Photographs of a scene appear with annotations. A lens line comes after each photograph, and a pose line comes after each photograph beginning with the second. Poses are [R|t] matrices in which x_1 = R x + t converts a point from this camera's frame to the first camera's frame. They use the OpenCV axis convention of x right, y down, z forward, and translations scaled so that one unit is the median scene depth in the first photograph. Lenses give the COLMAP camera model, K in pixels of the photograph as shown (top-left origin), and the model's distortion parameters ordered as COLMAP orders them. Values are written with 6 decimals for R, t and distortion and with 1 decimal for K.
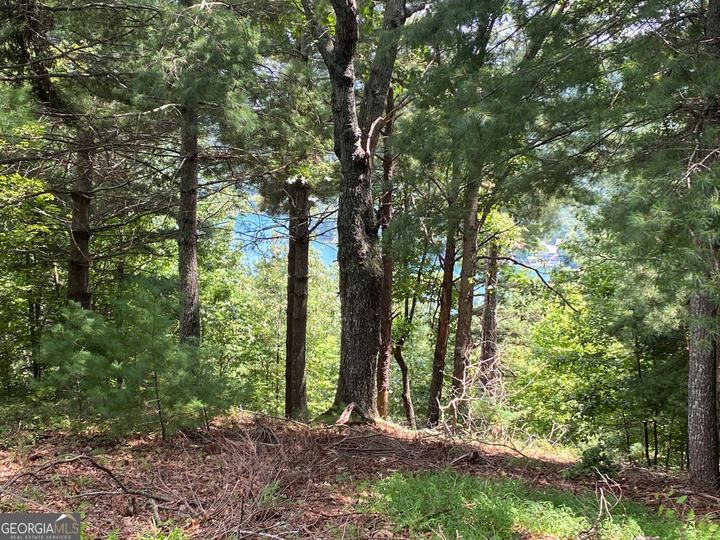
lens RADIAL K [[1075.5, 0, 358.5], [0, 1075.5, 268.7], [0, 0, 1]] dist [0.023081, 0.000000]
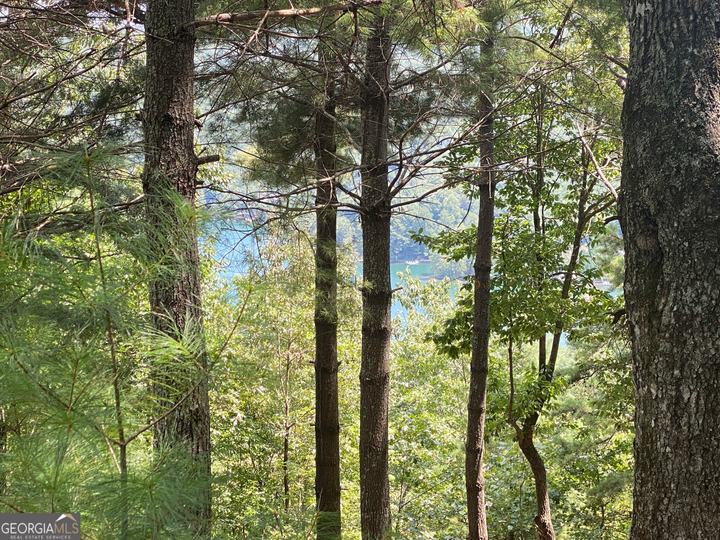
lens RADIAL K [[1536.6, 0, 361.8], [0, 1536.6, 266.3], [0, 0, 1]] dist [0.114822, 0.000000]
pose [[0.999561, -0.026824, 0.012591, -0.051469], [0.027072, 0.999435, -0.019940, 0.007317], [-0.012049, 0.020272, 0.999722, 0.250004]]
